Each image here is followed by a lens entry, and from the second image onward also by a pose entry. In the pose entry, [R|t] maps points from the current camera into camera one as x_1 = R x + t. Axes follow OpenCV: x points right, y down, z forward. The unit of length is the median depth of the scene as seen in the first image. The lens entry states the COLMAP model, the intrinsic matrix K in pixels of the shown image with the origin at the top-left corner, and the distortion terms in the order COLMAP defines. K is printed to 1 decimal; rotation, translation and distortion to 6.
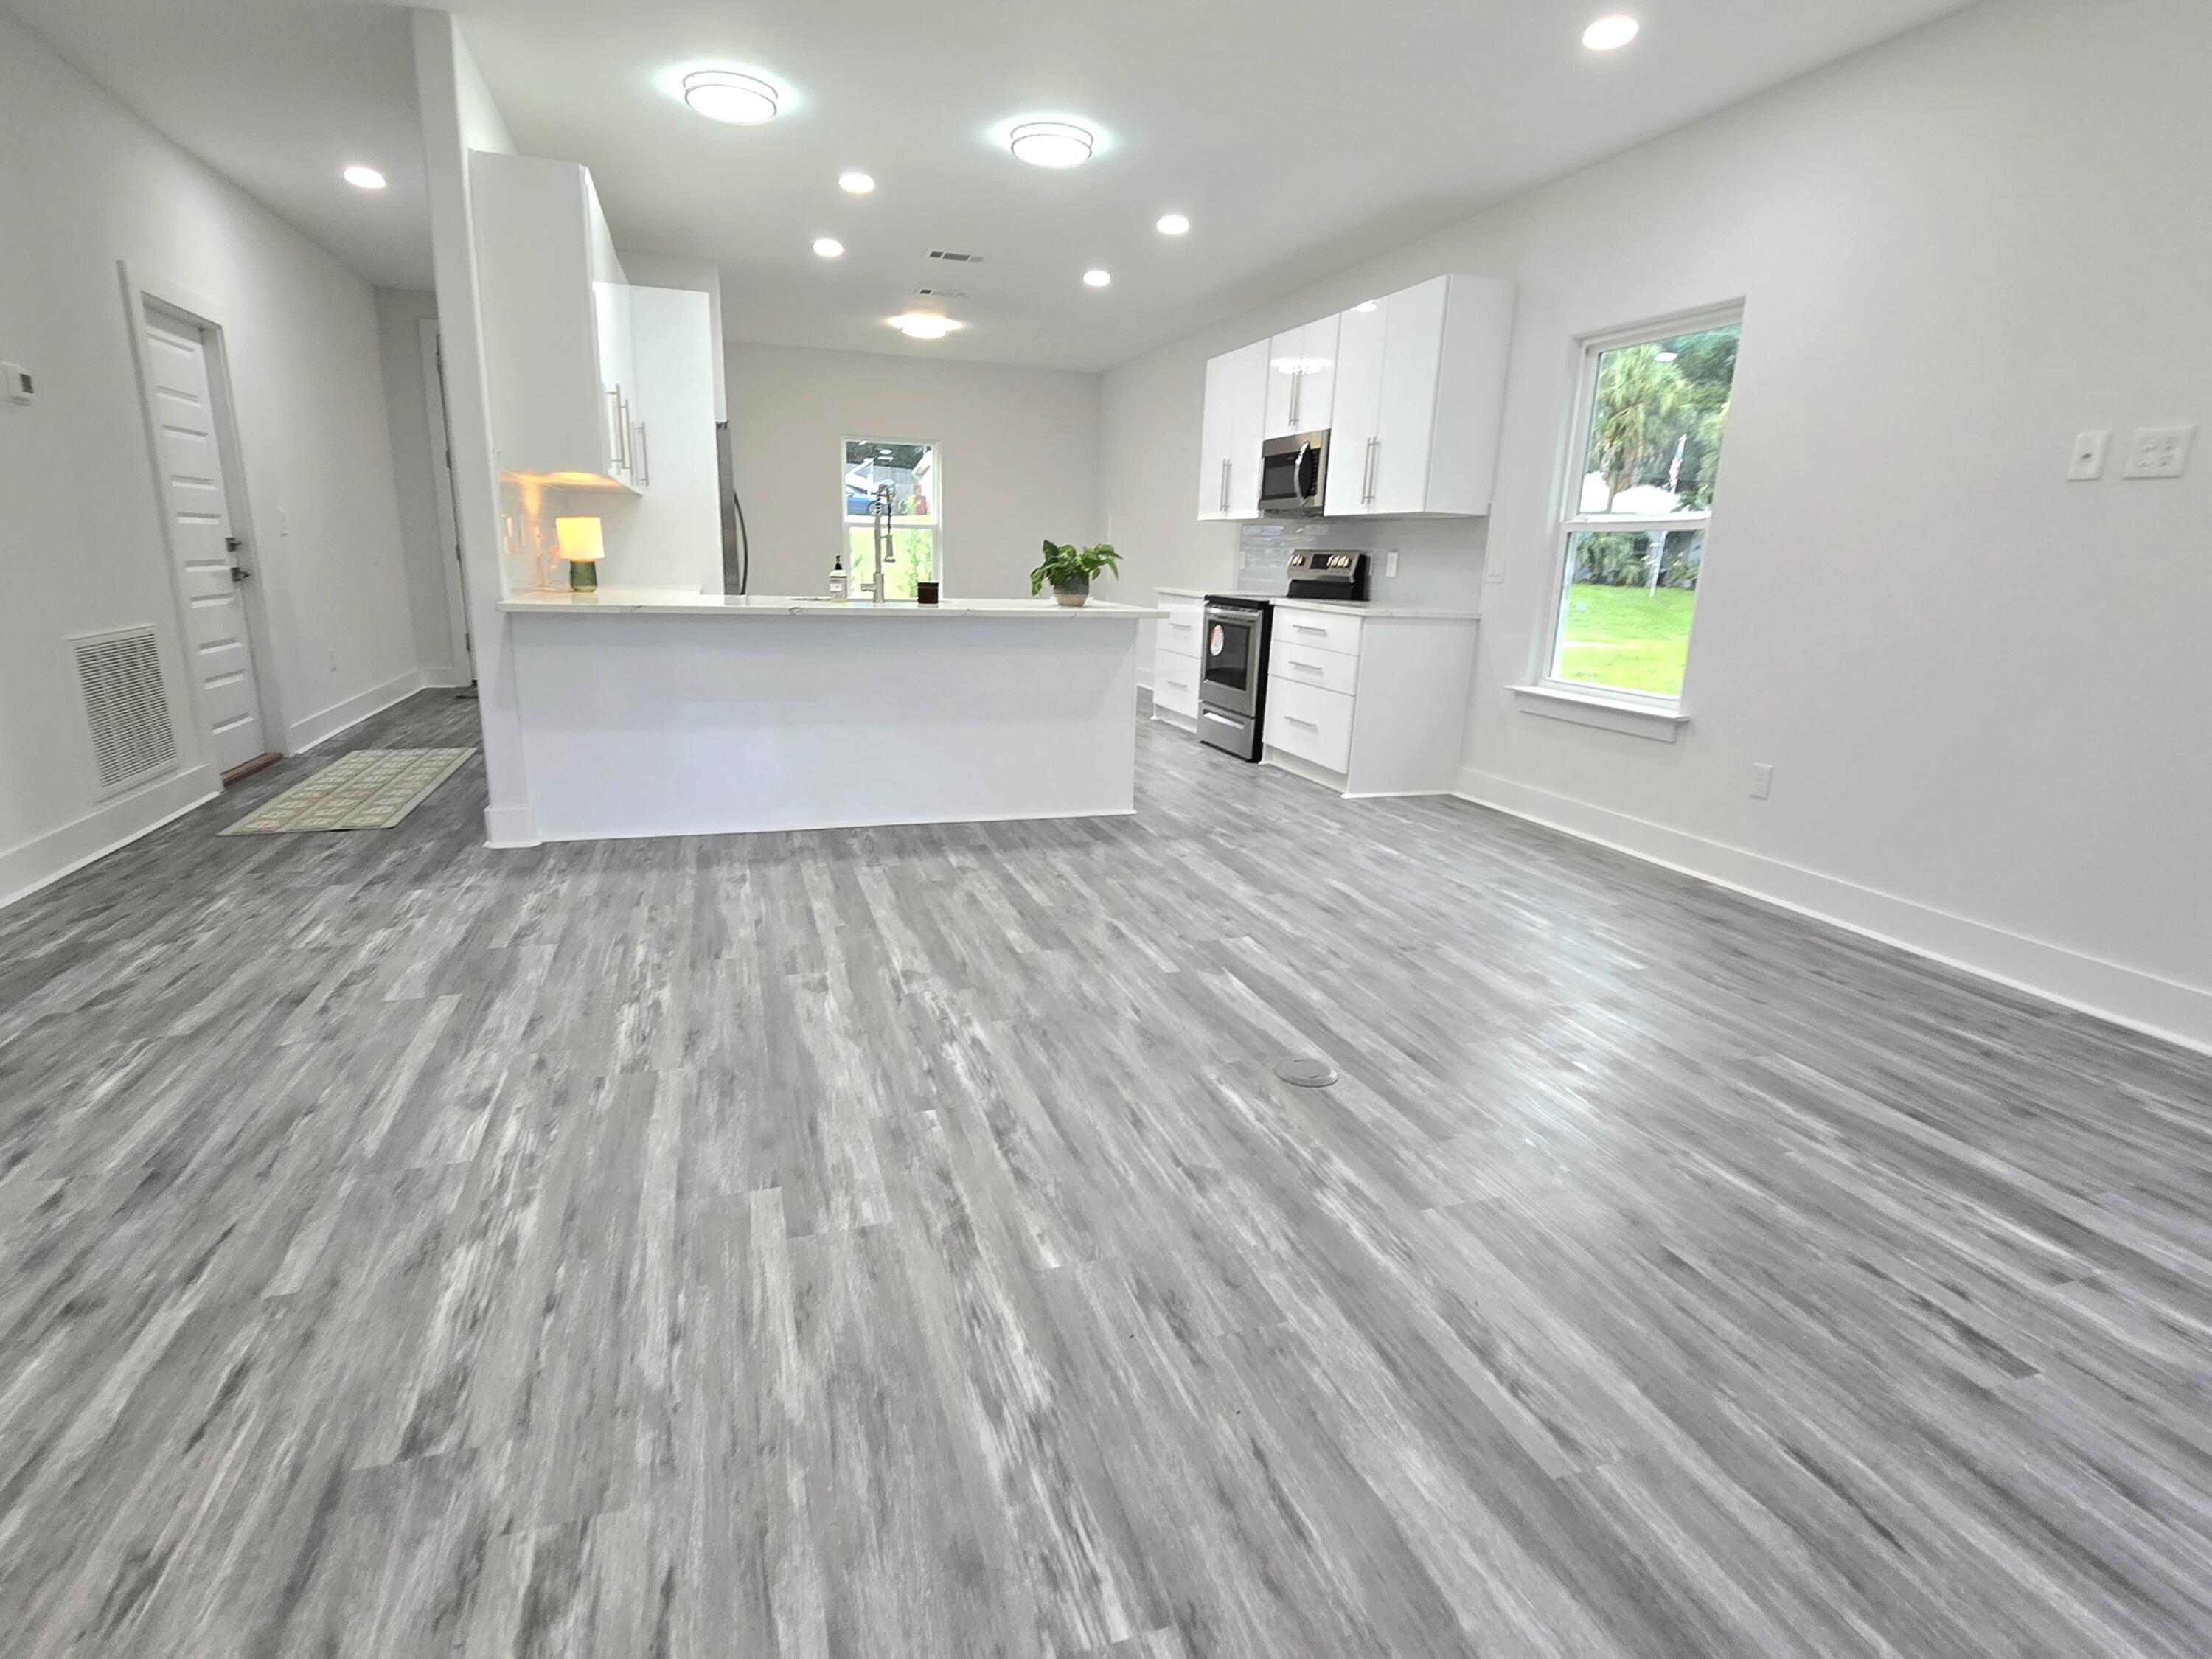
lens RADIAL K [[1103.3, 0, 1106.0], [0, 1103.3, 829.5], [0, 0, 1]] dist [0.000422, 0.000142]
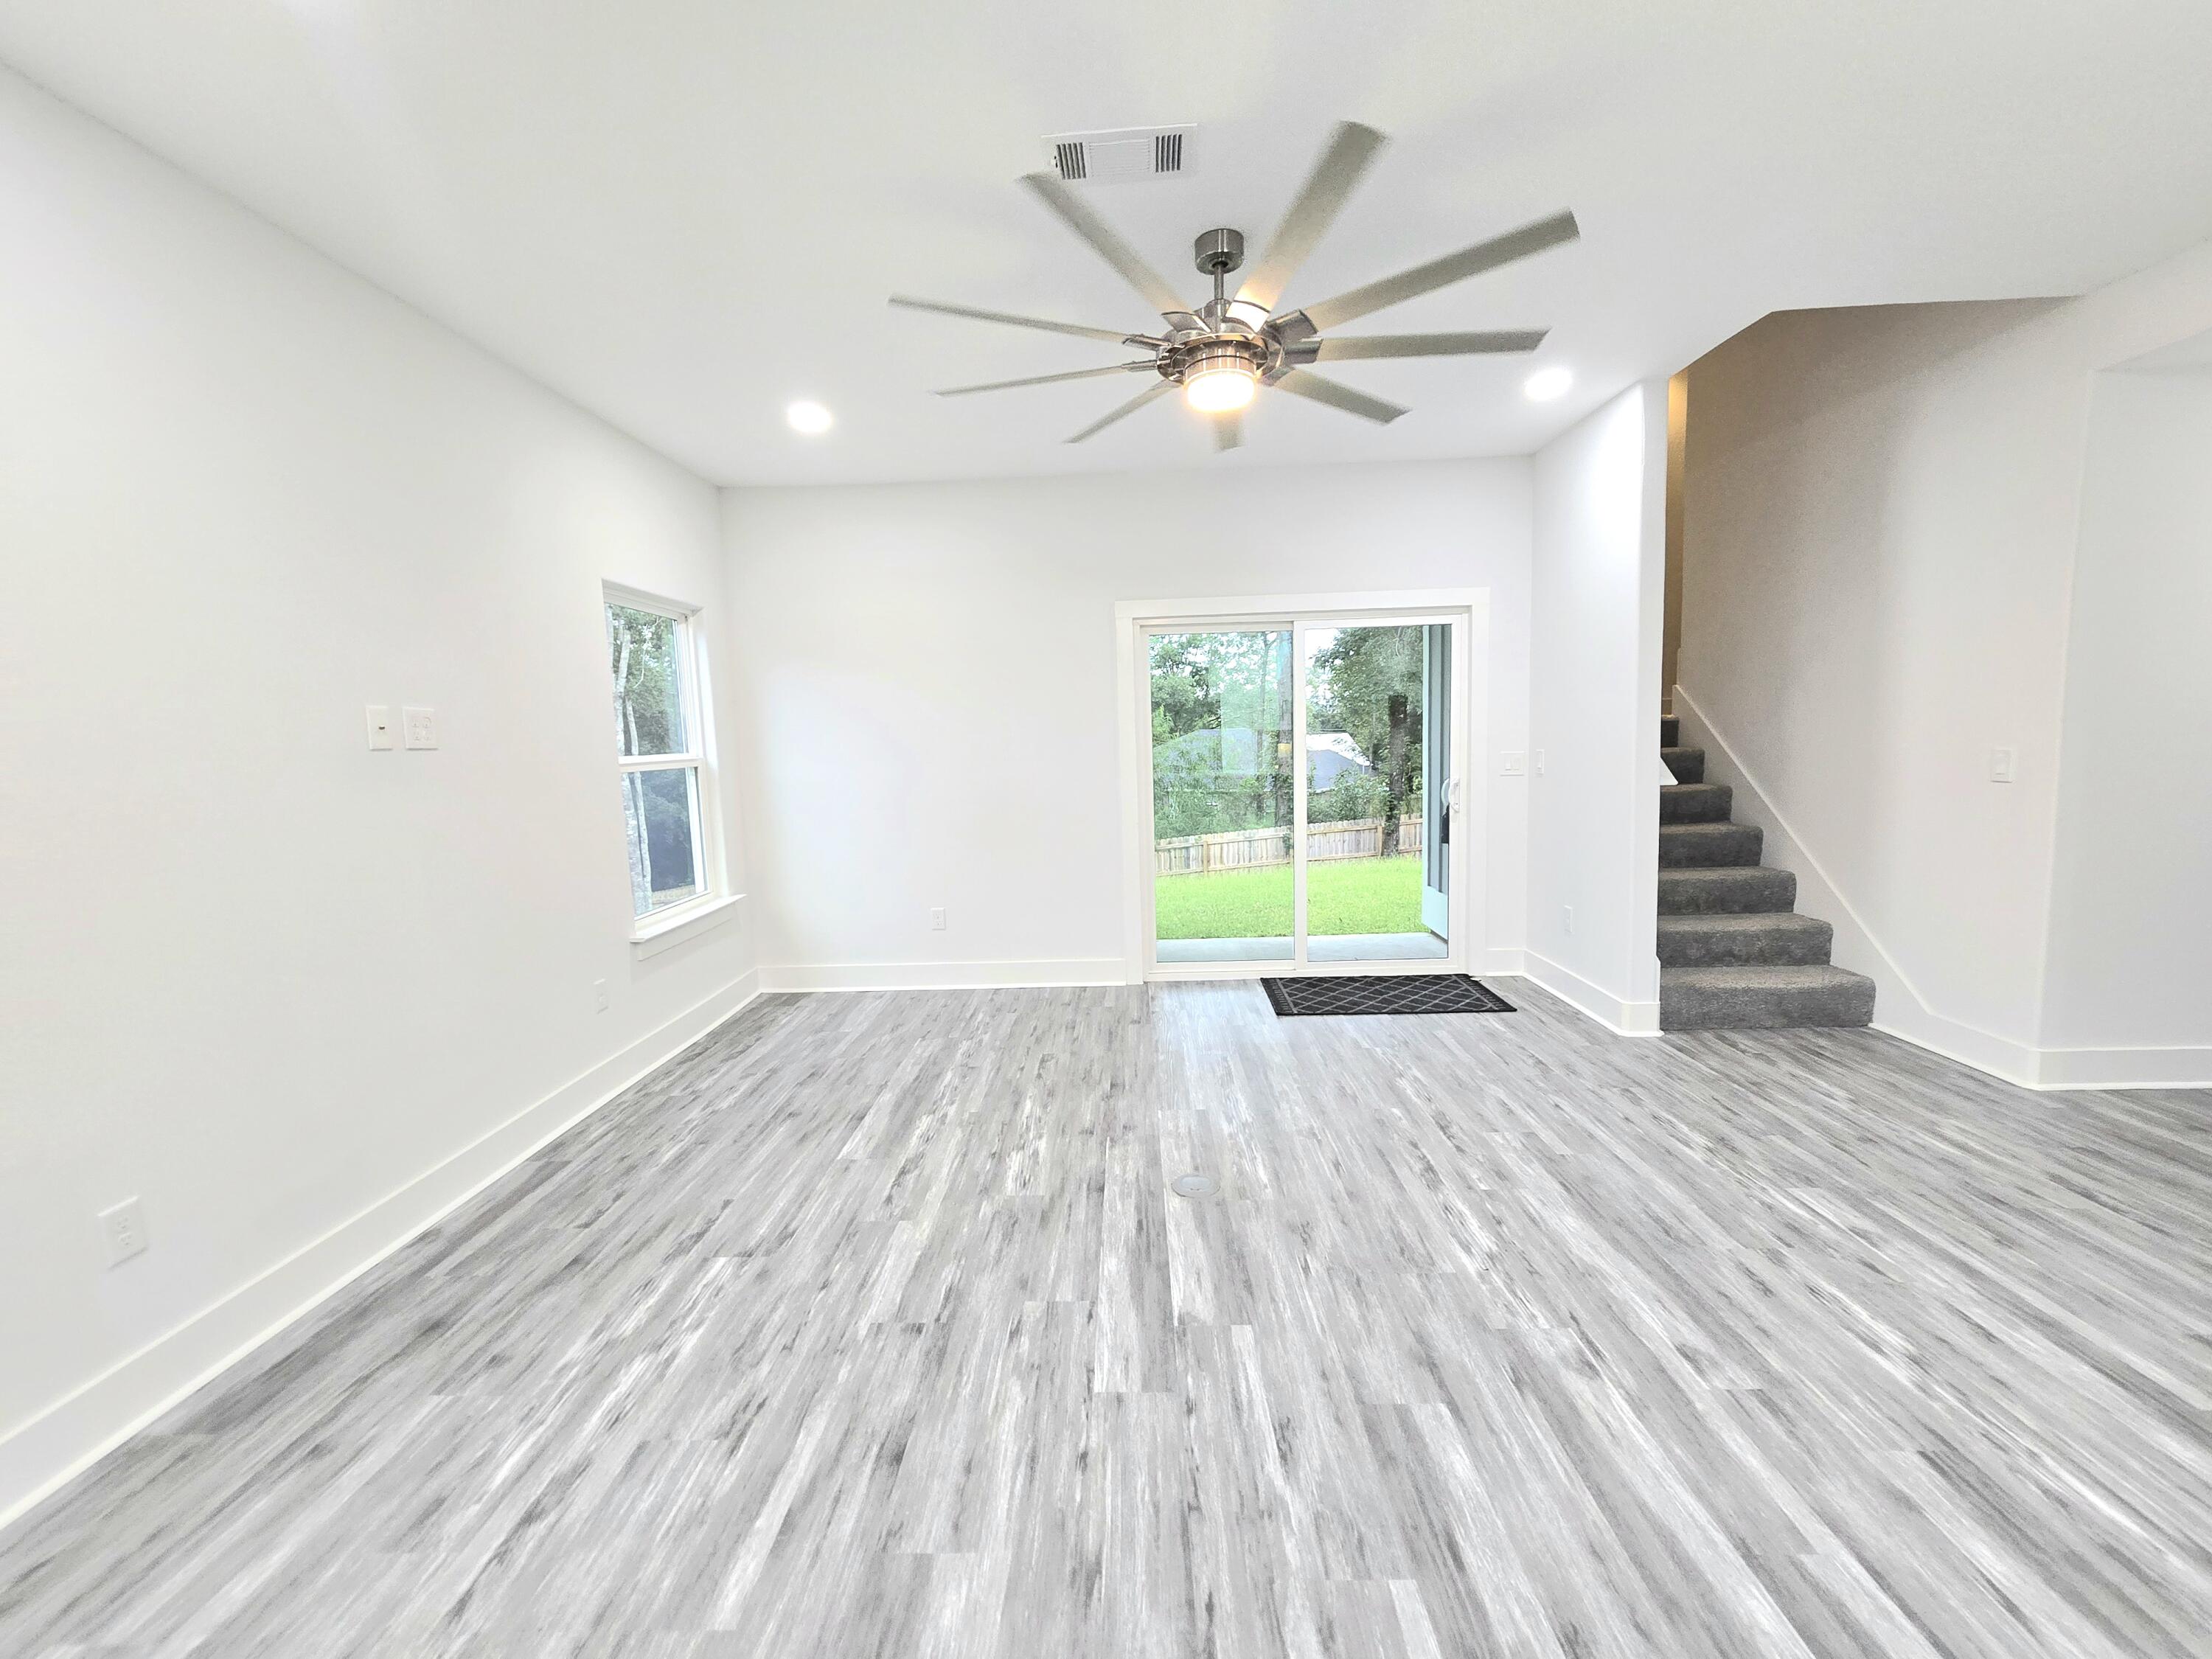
lens RADIAL K [[908.1, 0, 1098.6], [0, 908.1, 838.1], [0, 0, 1]] dist [-0.002390, 0.000786]
pose [[-0.934863, -0.040385, 0.352704, -0.076083], [0.090905, 0.933153, 0.347794, -0.538131], [-0.343173, 0.357203, -0.868700, 1.751604]]
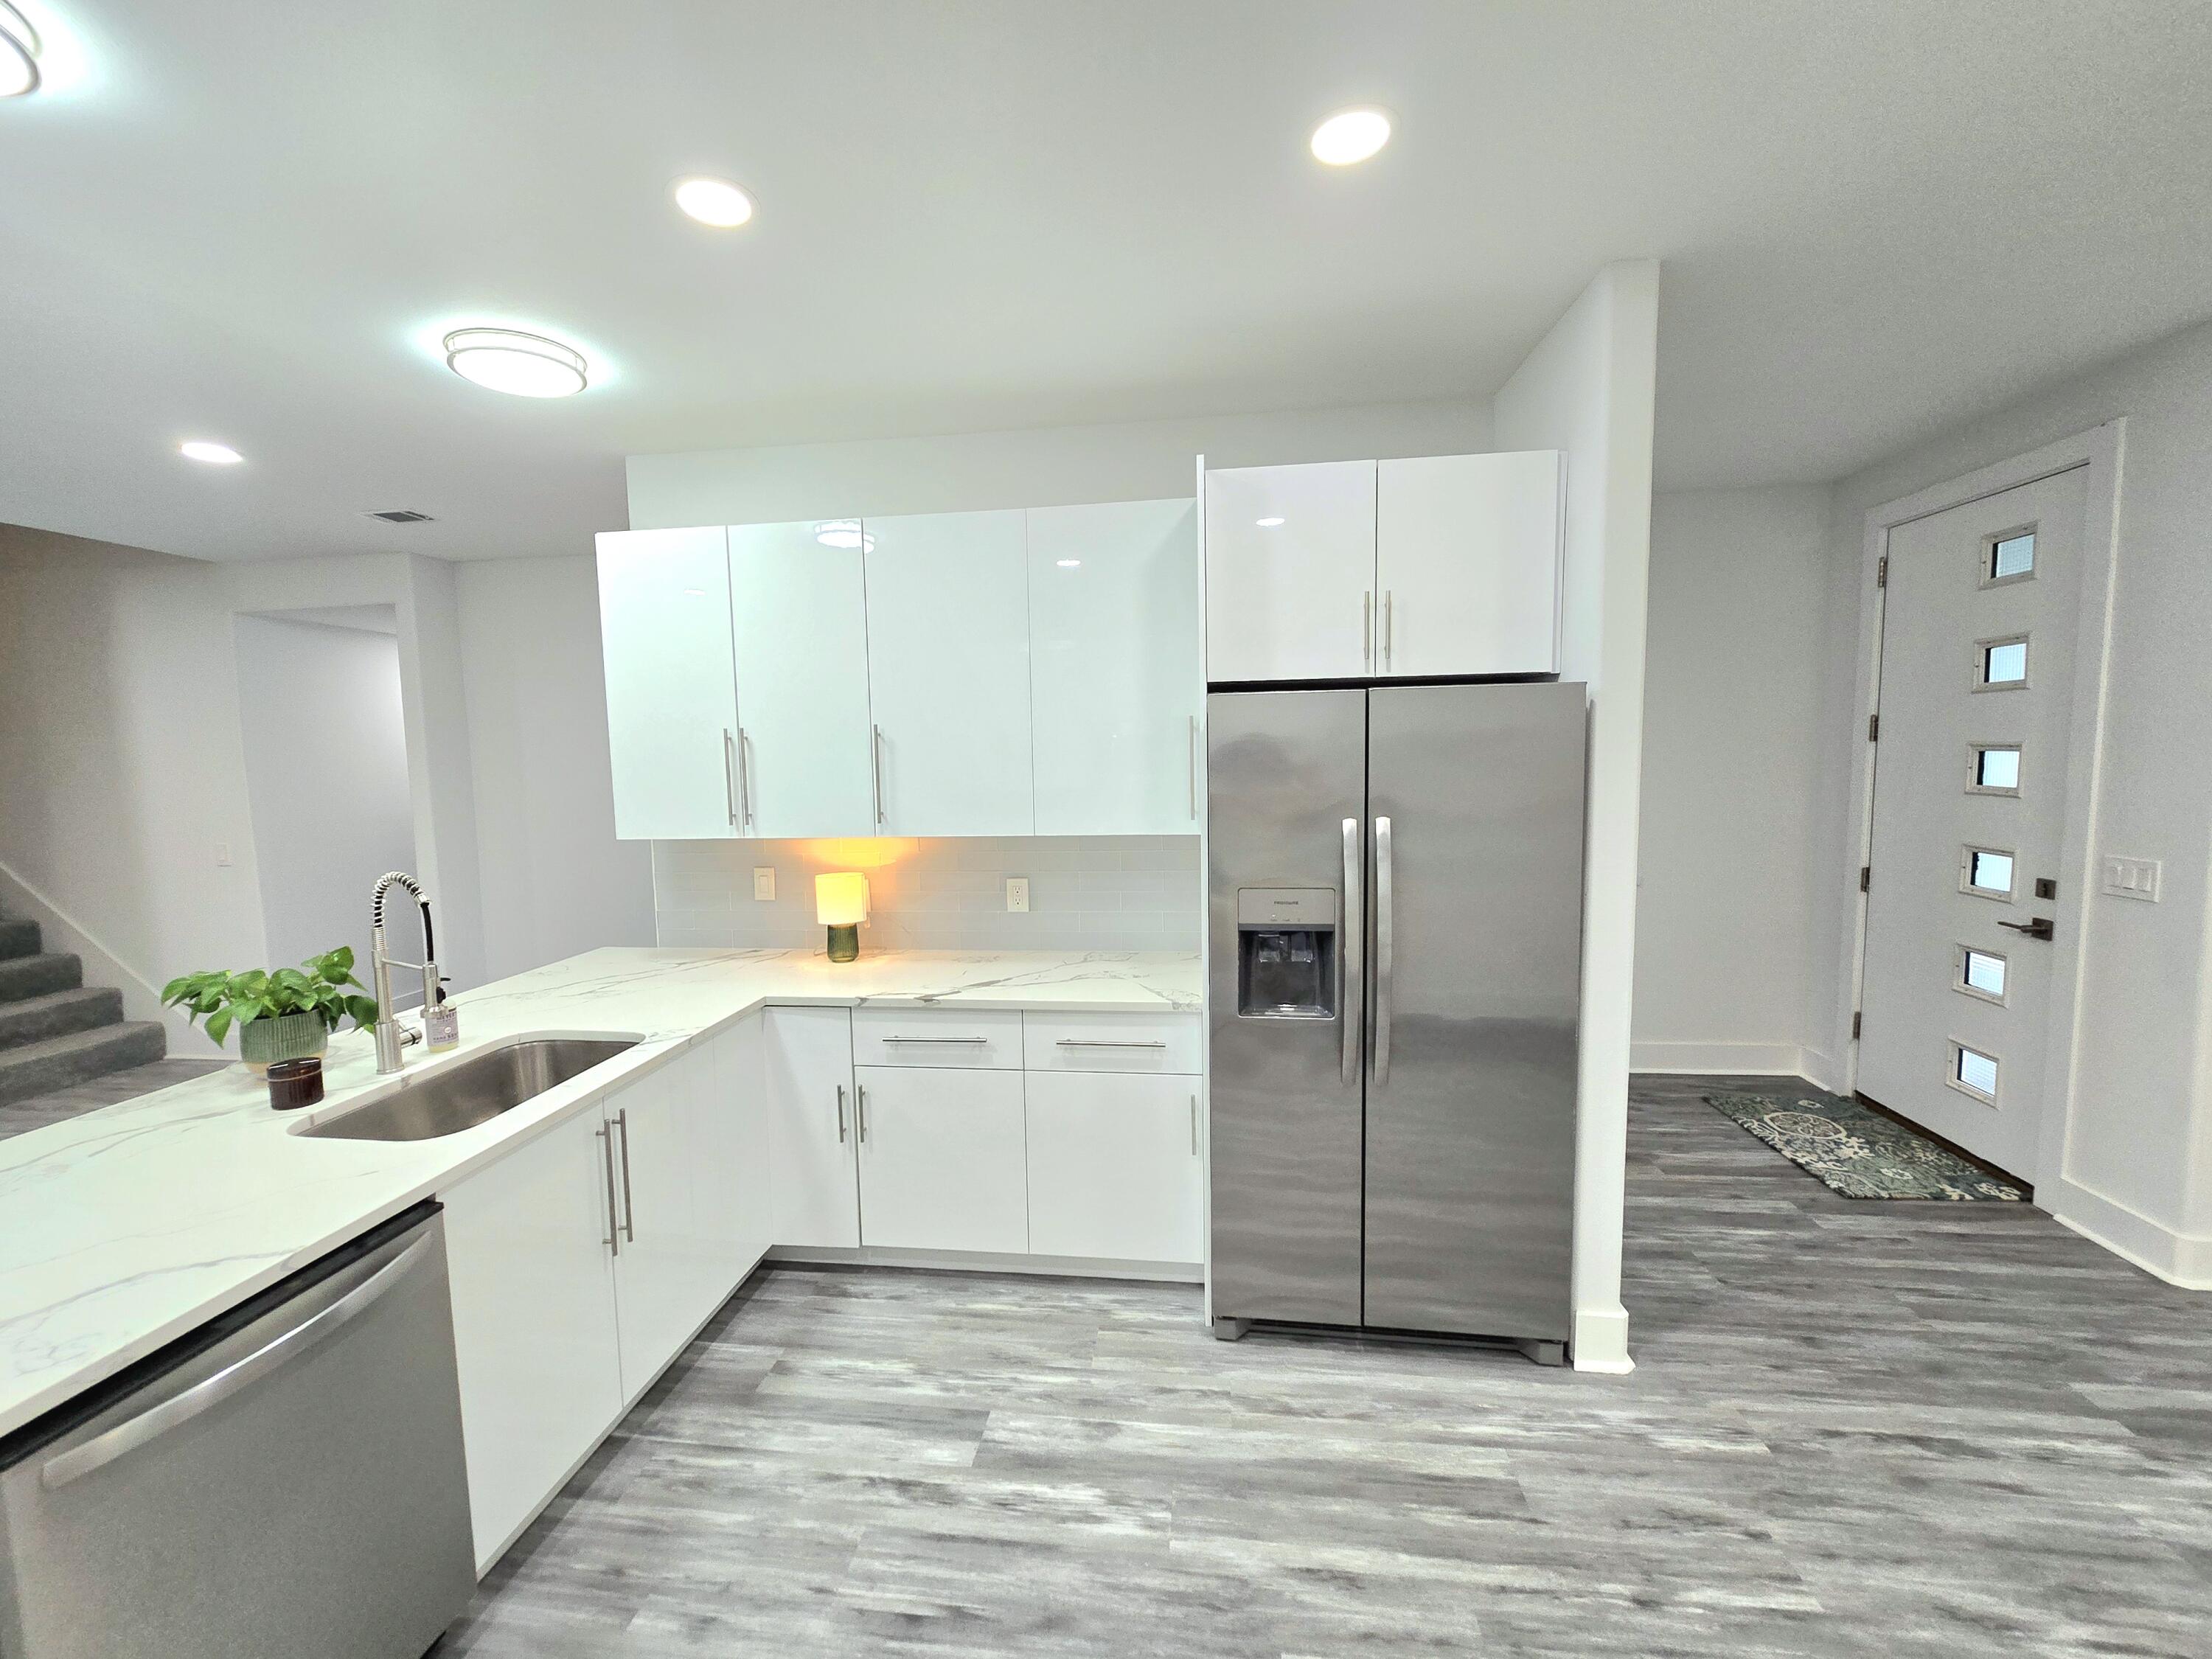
lens RADIAL K [[913.9, 0, 1106.0], [0, 913.9, 829.5], [0, 0, 1]] dist [-0.006190, 0.003009]
pose [[-0.440875, 0.057234, -0.895742, 0.081430], [-0.211032, 0.963380, 0.165423, -0.832993], [0.872408, 0.261961, -0.412652, 2.561458]]
